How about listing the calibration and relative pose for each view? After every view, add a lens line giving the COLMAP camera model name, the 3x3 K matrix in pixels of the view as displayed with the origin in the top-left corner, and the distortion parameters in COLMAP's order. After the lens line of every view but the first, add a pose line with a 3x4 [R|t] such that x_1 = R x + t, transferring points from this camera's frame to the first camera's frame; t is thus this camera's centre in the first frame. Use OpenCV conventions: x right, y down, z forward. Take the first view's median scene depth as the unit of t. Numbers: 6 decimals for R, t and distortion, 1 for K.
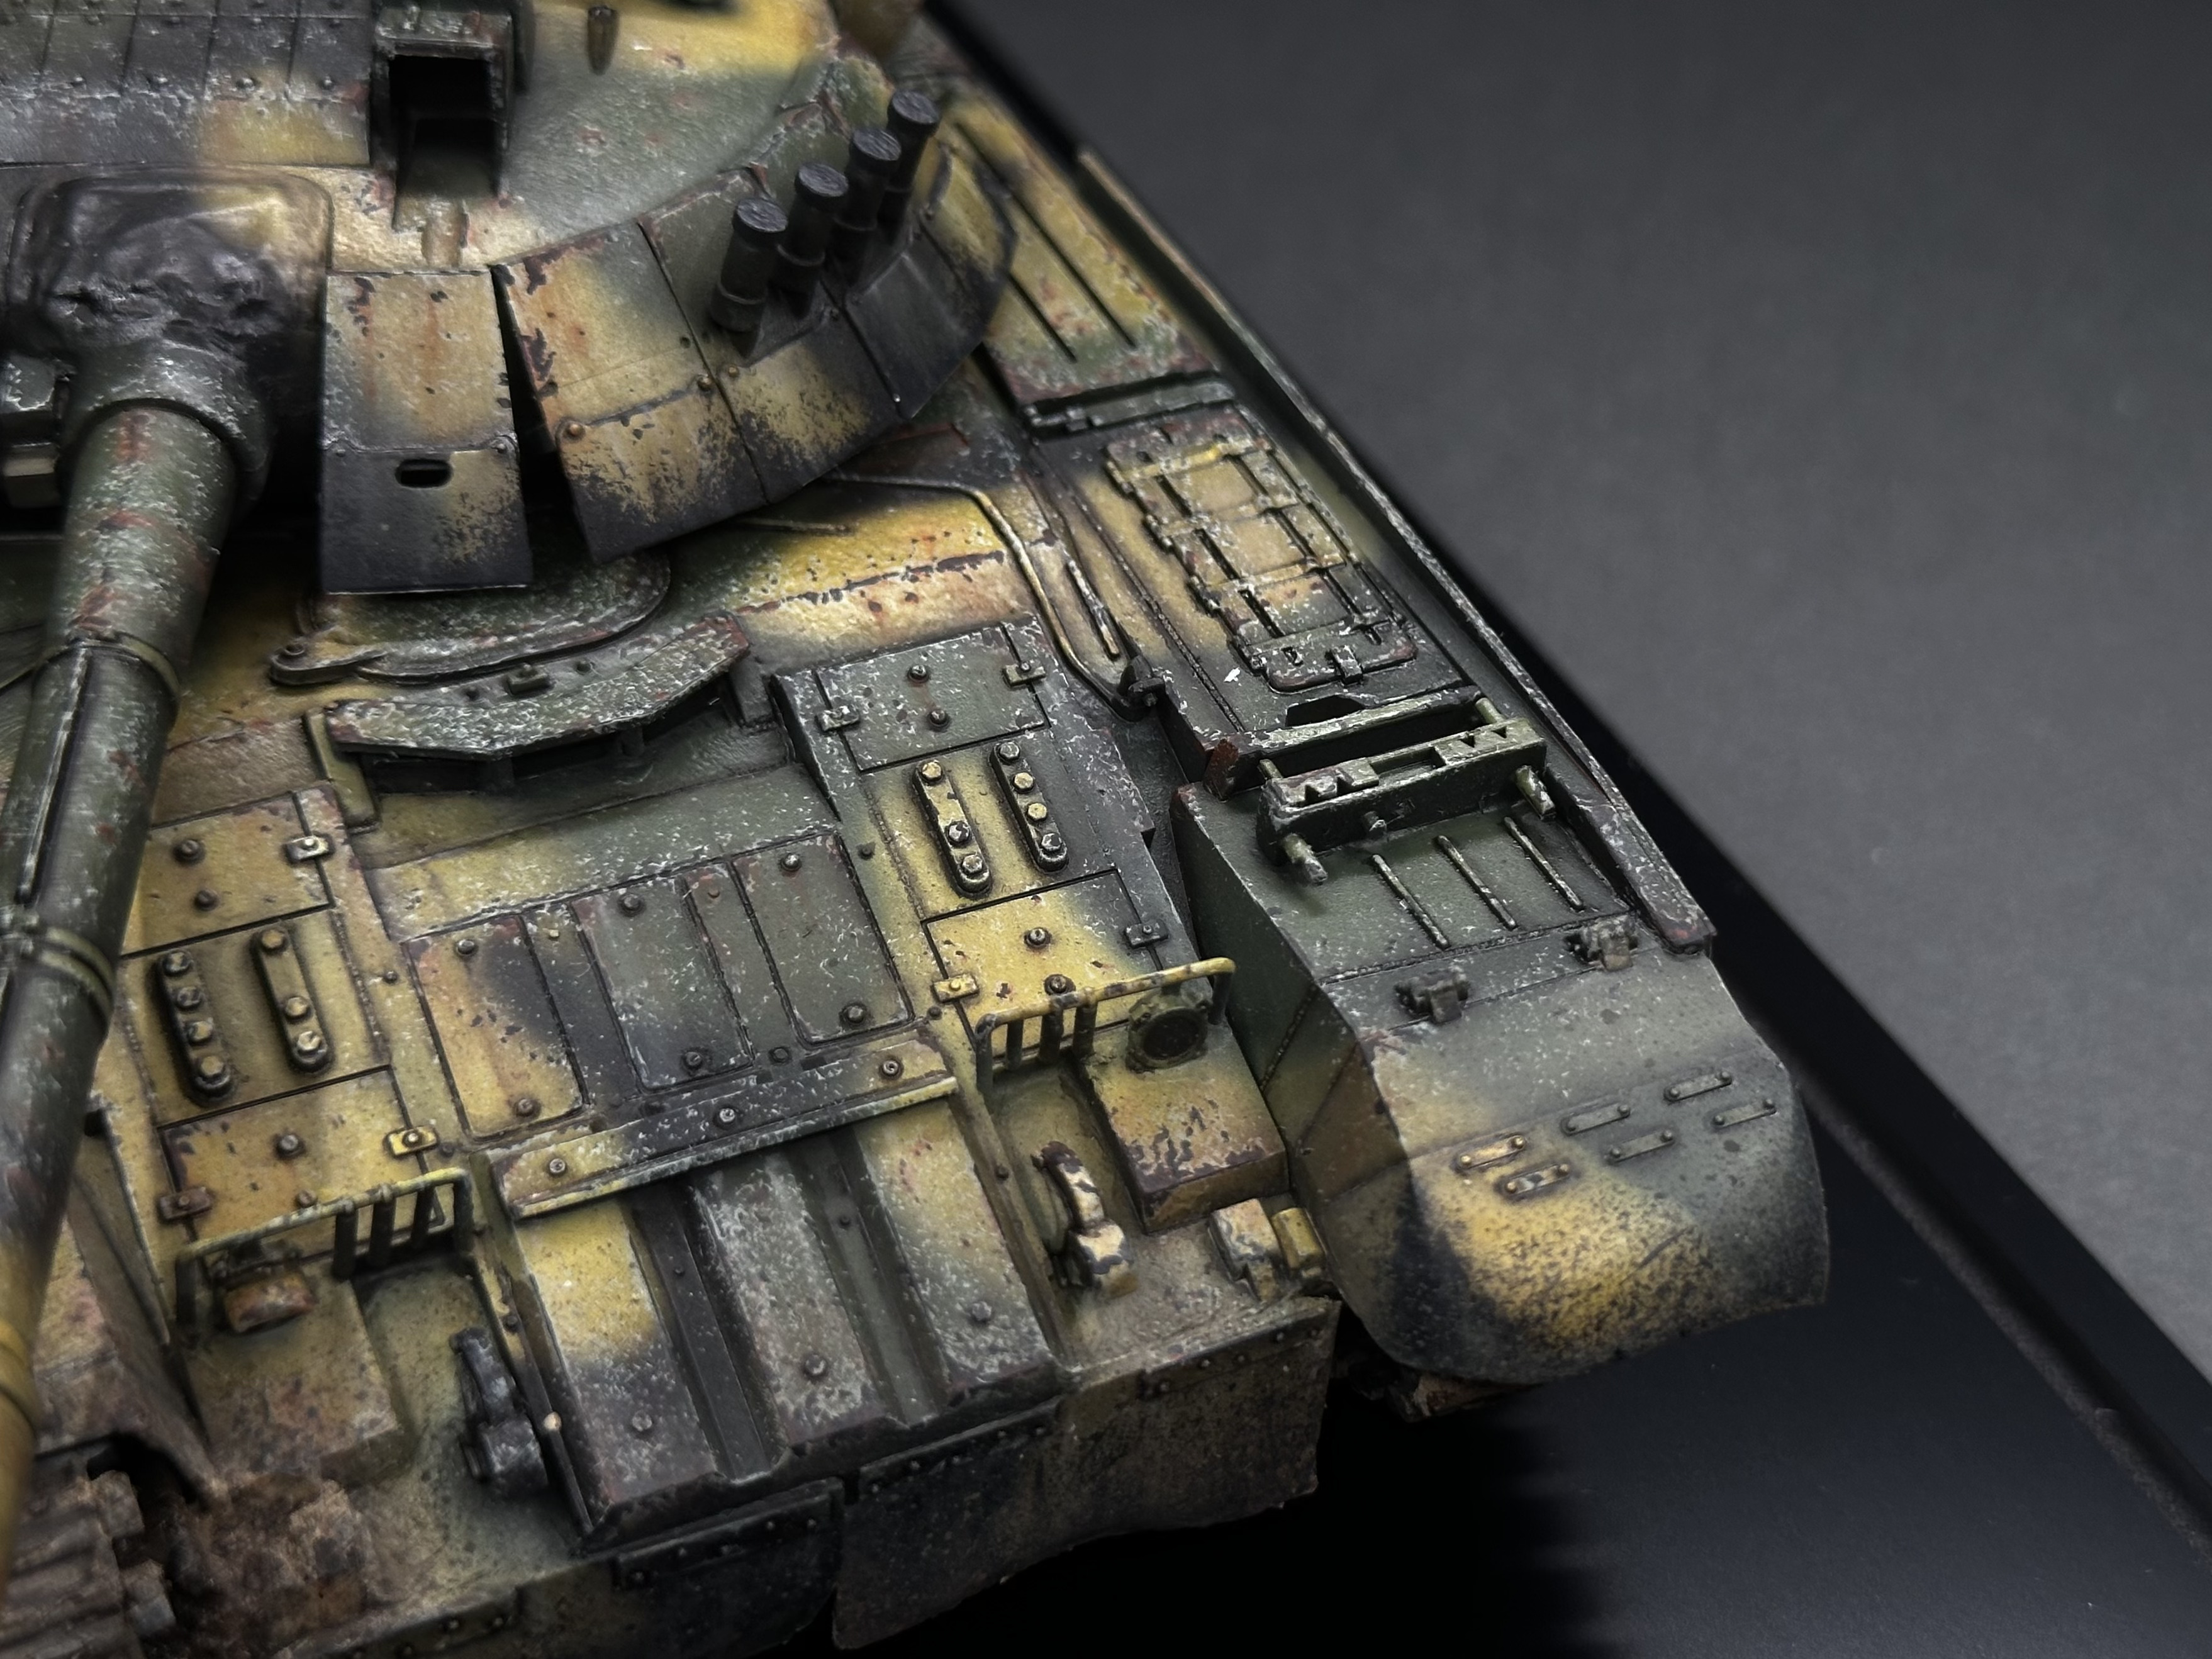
lens RADIAL K [[3734.8, 0, 1276.2], [0, 3734.8, 773.4], [0, 0, 1]] dist [0.149598, -0.277726]
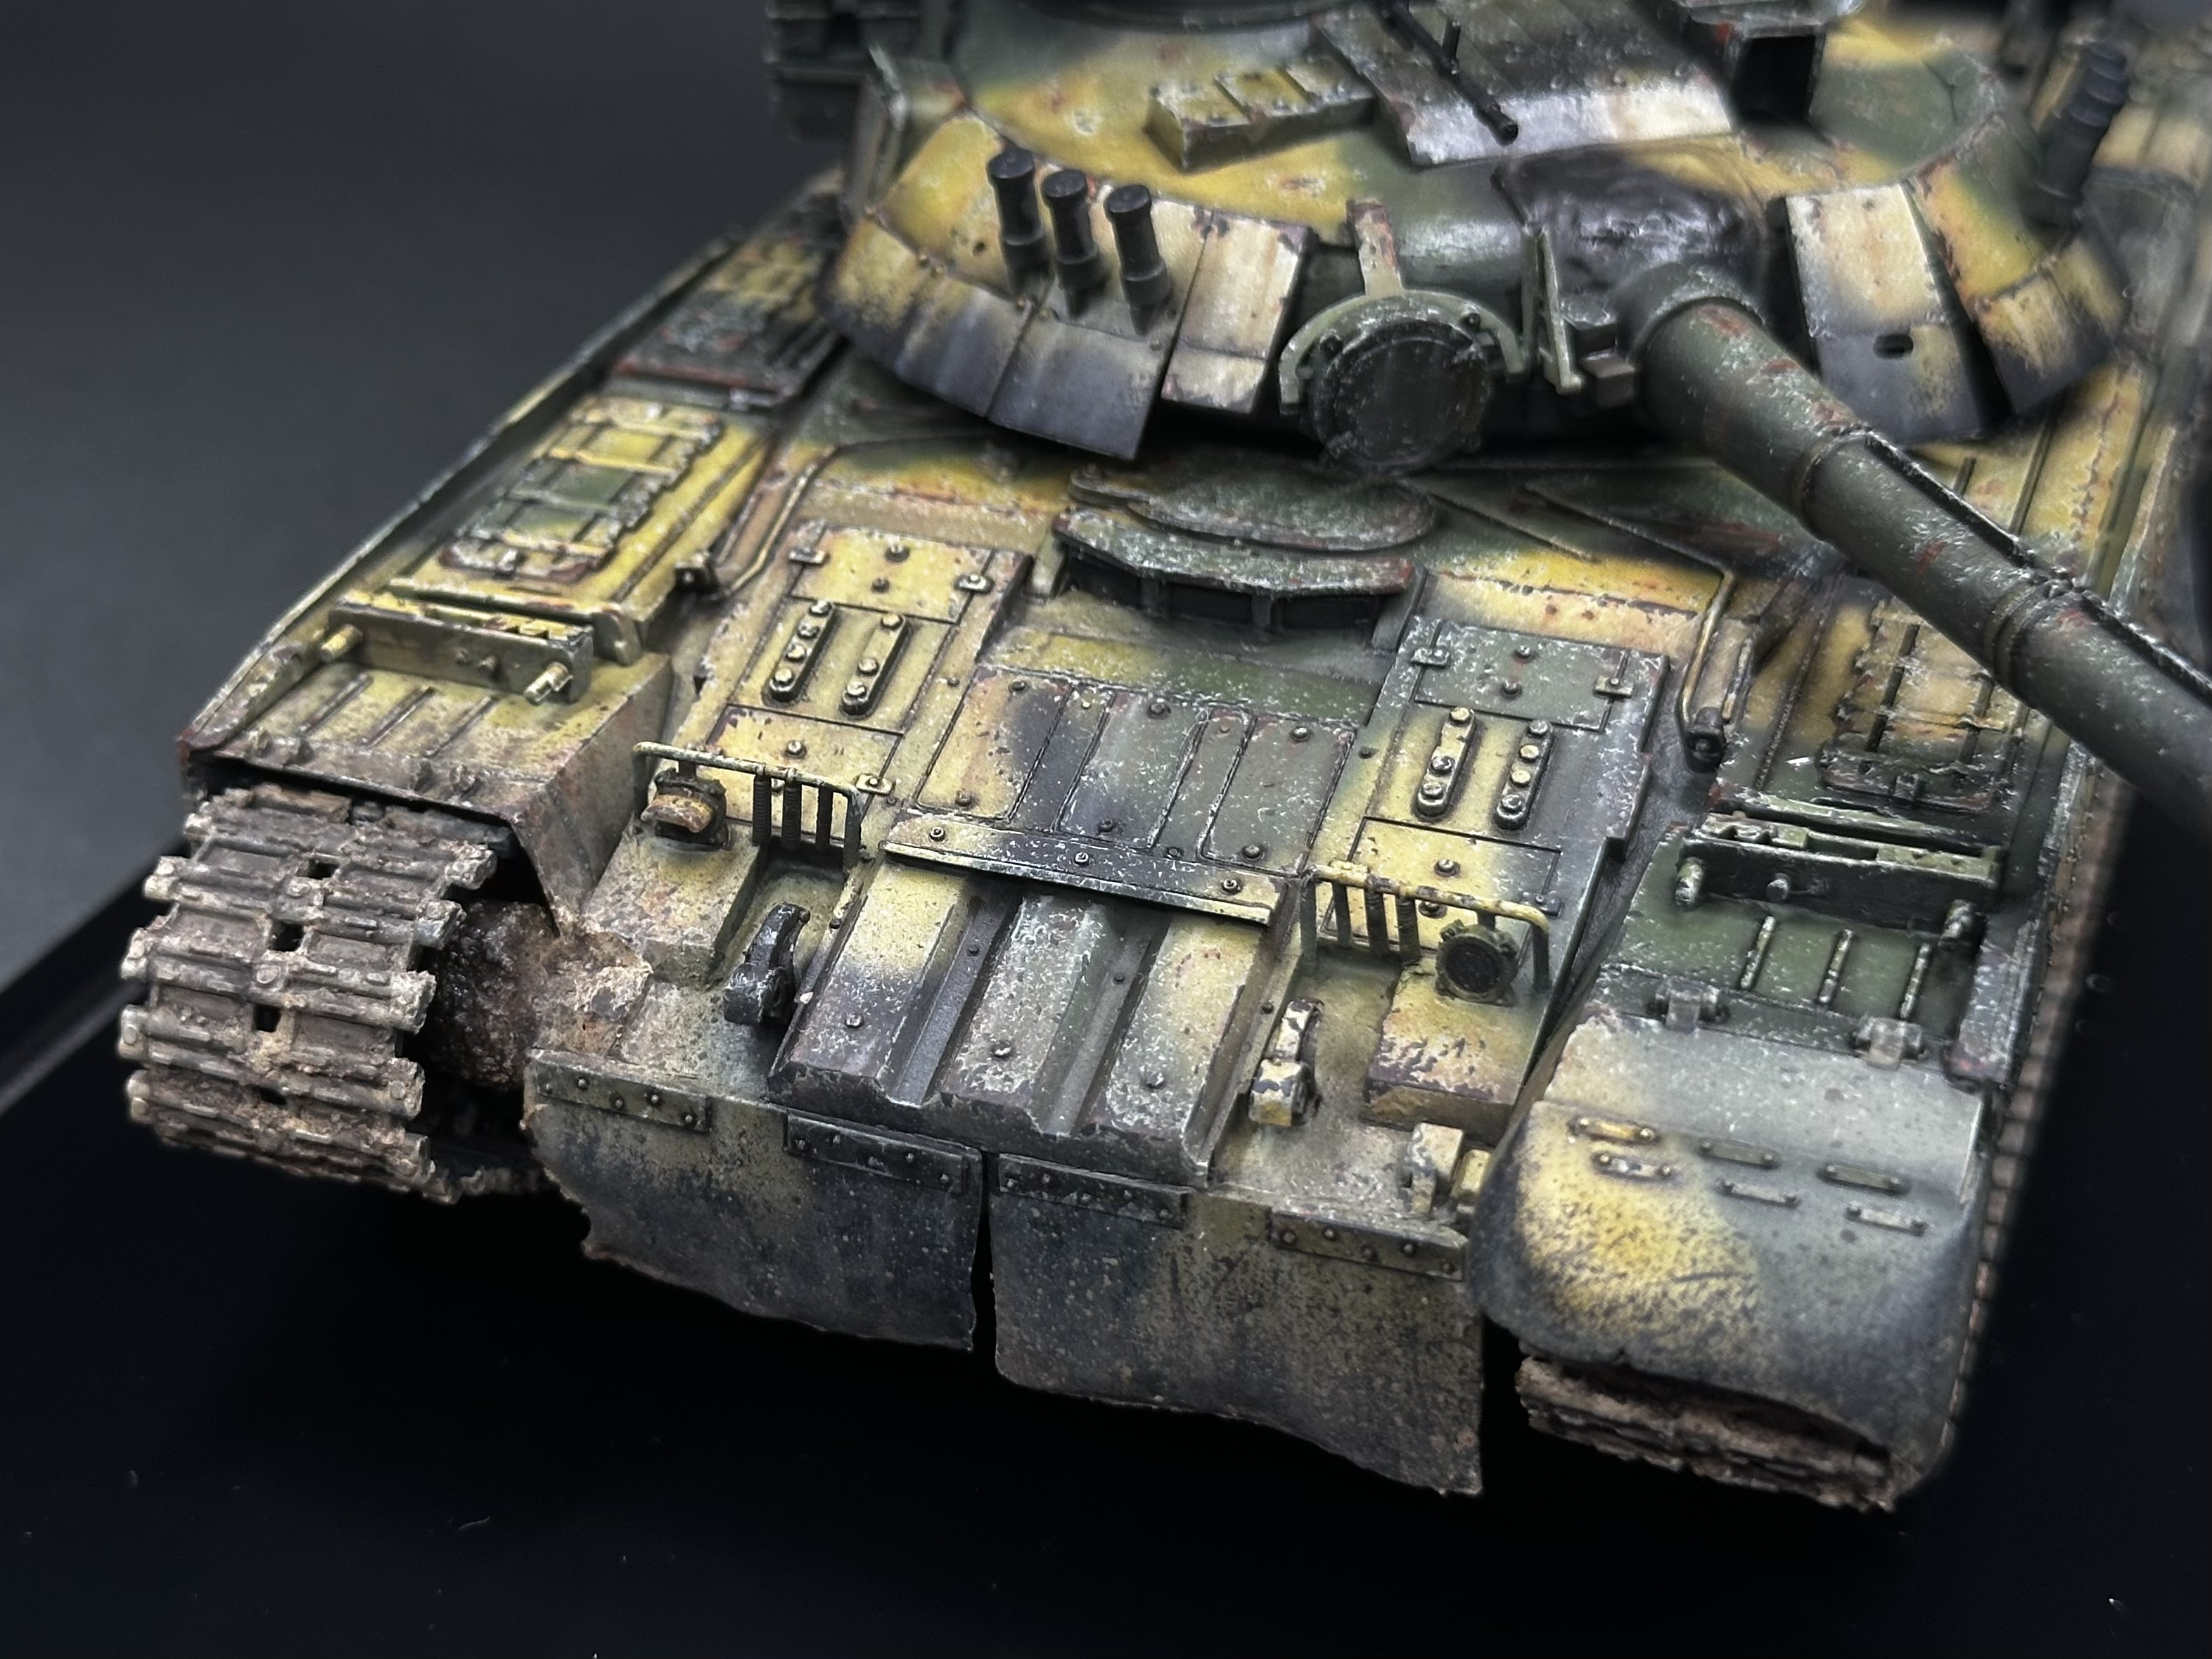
lens RADIAL K [[4126.9, 0, 962.0], [0, 4126.9, 745.9], [0, 0, 1]] dist [0.140067, -0.039428]
pose [[0.685342, 0.283577, -0.670739, 0.629087], [-0.433163, 0.899150, -0.062447, 0.148533], [0.585386, 0.333337, 0.739060, 0.046113]]
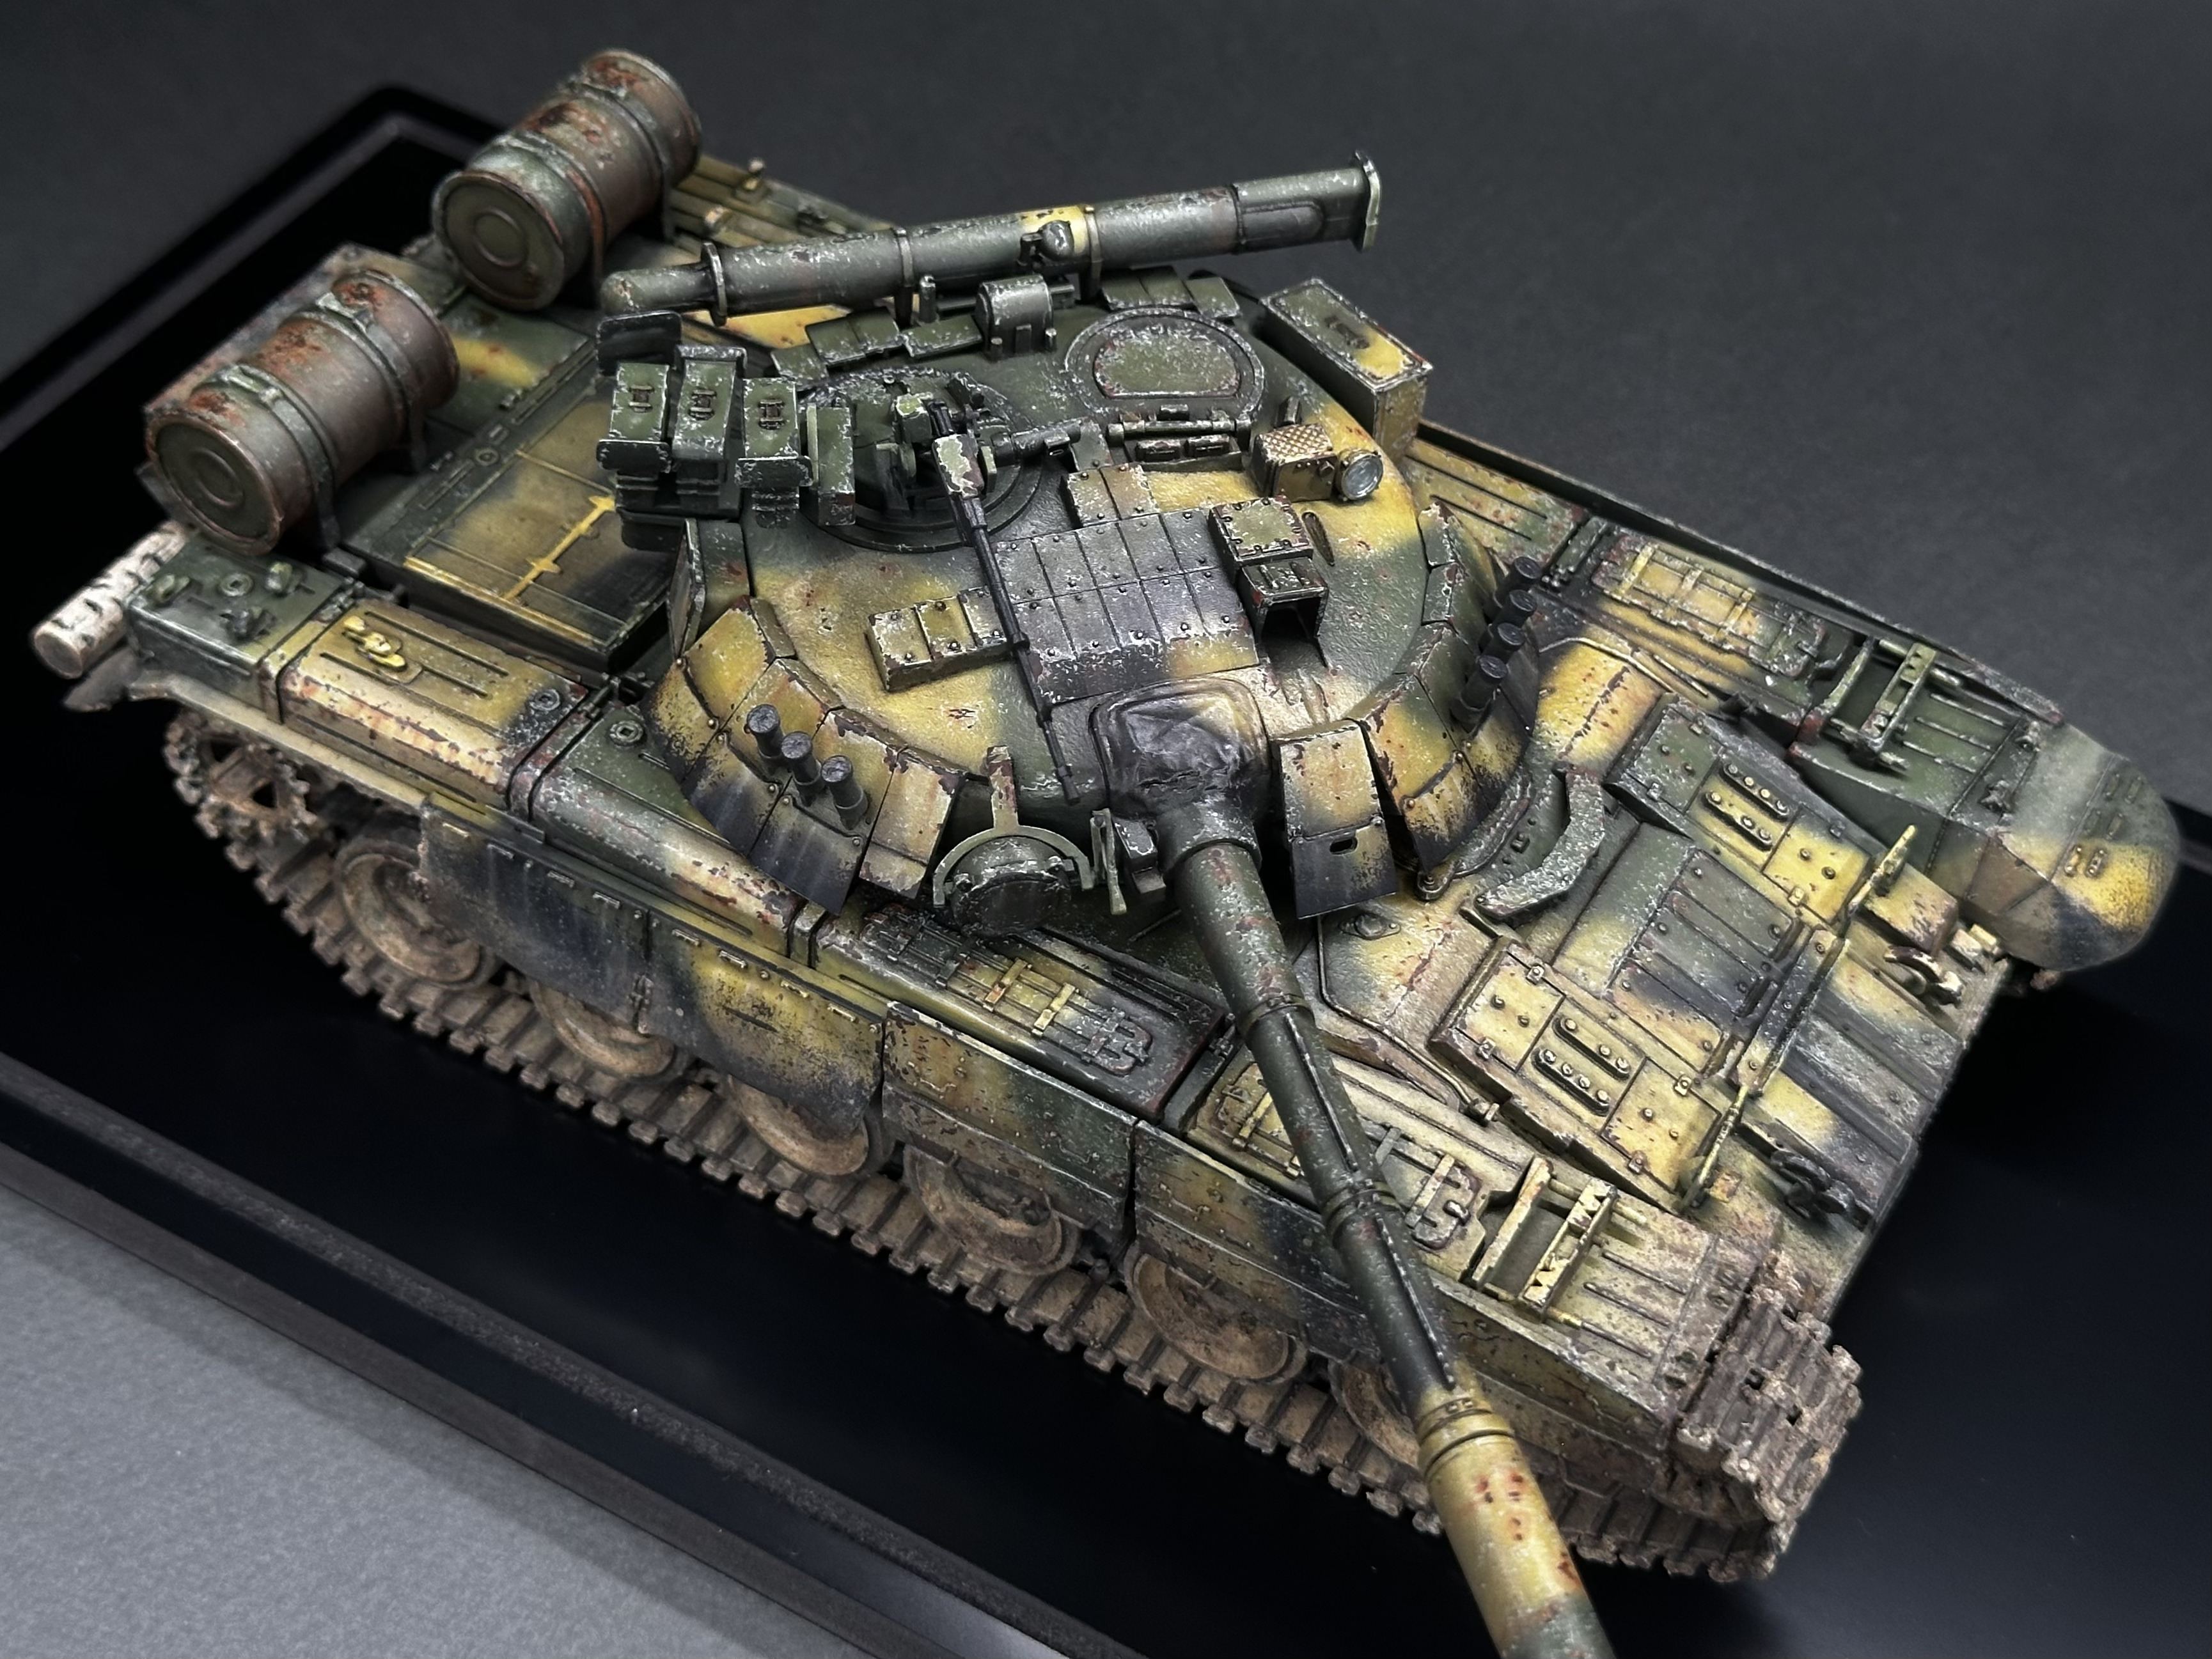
lens RADIAL K [[3693.3, 0, 1151.9], [0, 3693.3, 630.4], [0, 0, 1]] dist [0.122943, 0.053559]
pose [[0.828539, -0.396304, 0.395558, -1.075401], [0.337232, 0.917128, 0.212489, -0.594092], [-0.446988, -0.042660, 0.893522, -0.564151]]
